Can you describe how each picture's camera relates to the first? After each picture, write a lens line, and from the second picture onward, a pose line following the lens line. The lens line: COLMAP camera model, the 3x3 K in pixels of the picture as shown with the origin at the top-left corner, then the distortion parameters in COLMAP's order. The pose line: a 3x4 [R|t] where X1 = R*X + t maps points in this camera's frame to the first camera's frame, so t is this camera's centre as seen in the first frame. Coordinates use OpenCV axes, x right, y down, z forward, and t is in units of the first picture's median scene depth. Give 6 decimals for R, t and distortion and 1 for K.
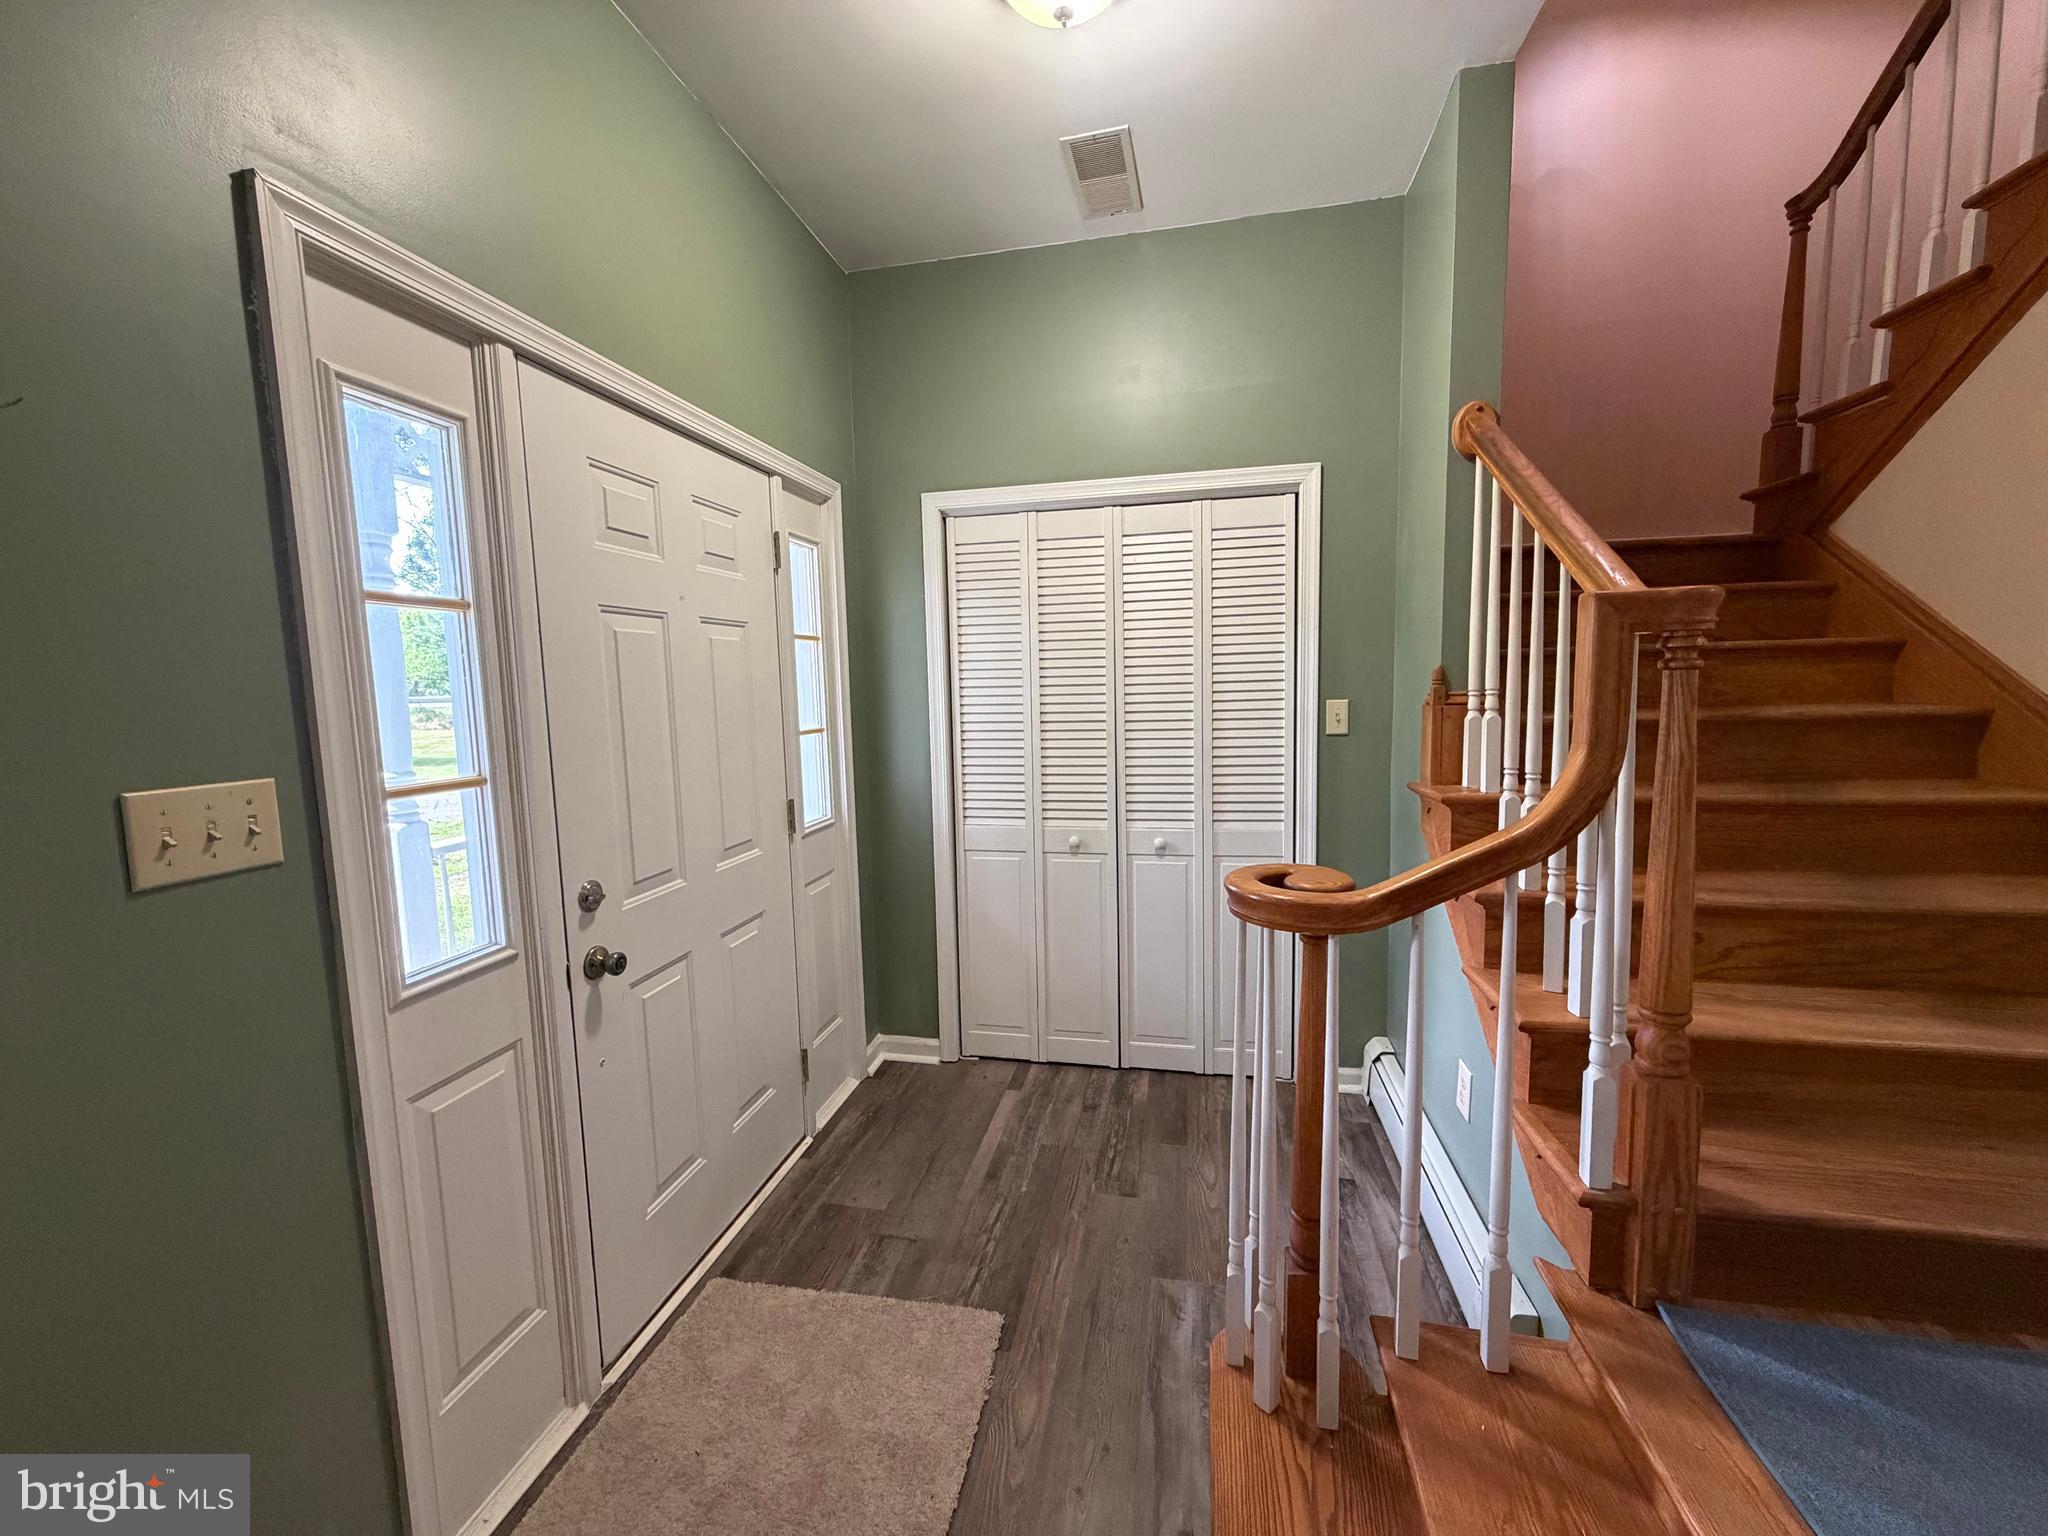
lens RADIAL K [[818.3, 0, 1022.0], [0, 818.3, 766.2], [0, 0, 1]] dist [0.001466, 0.000241]
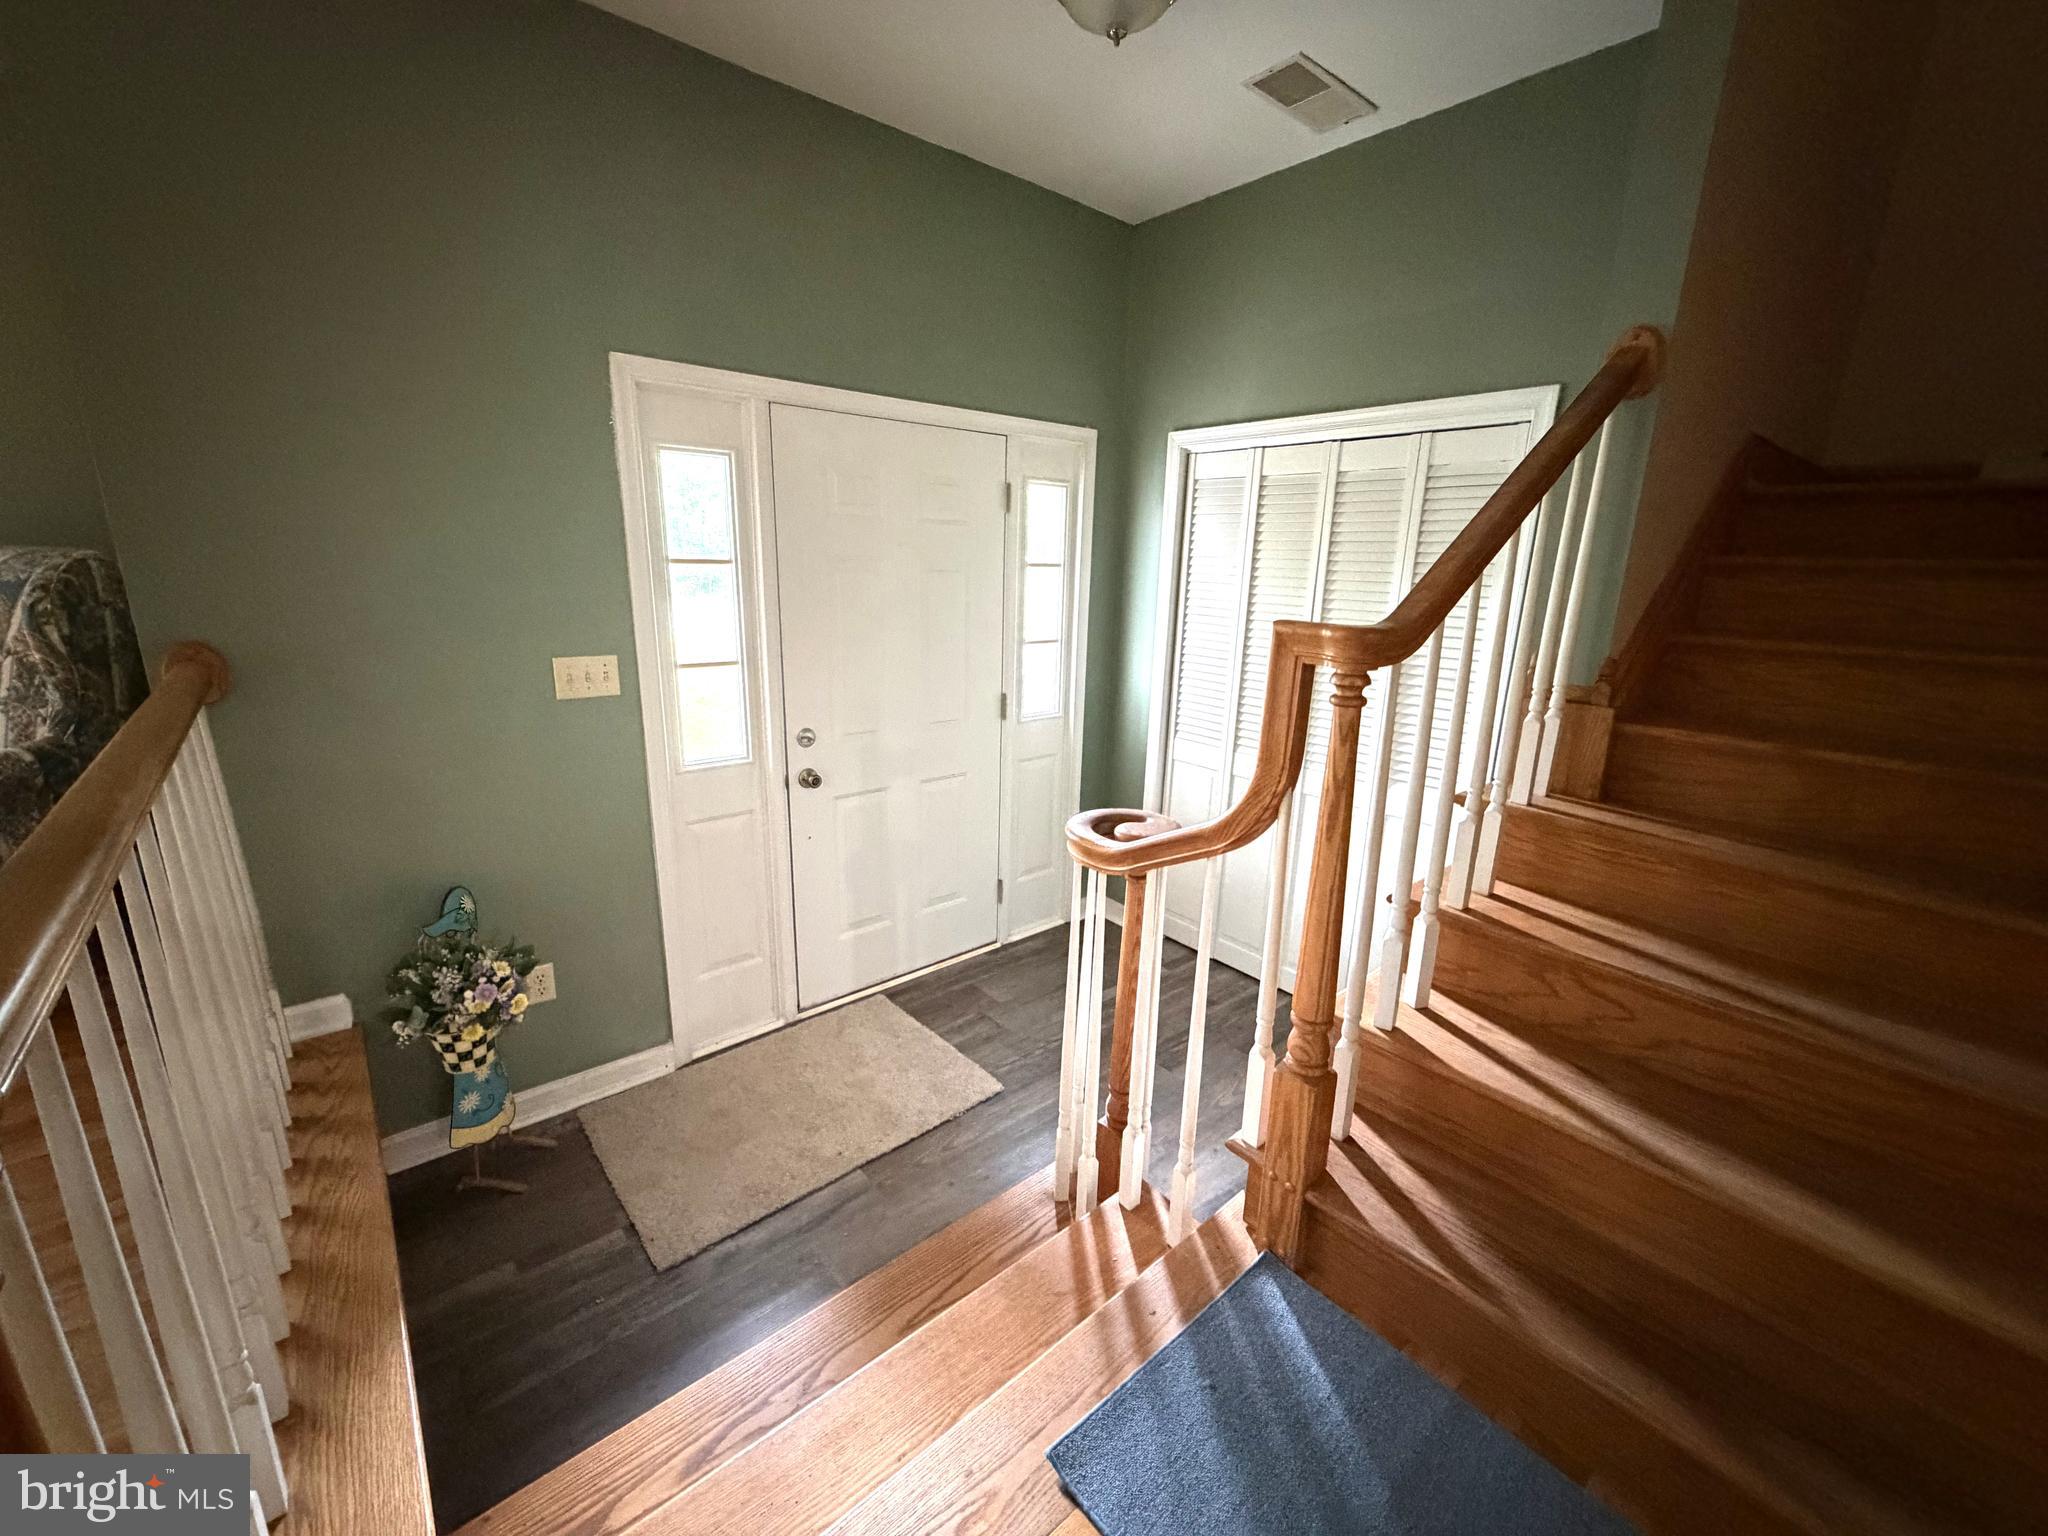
lens RADIAL K [[818.3, 0, 1022.0], [0, 818.3, 766.2], [0, 0, 1]] dist [0.001466, 0.000241]
pose [[0.789930, 0.194944, -0.581384, 0.669152], [-0.106491, 0.977325, 0.183017, -0.112149], [0.603879, -0.082658, 0.792778, -0.033360]]
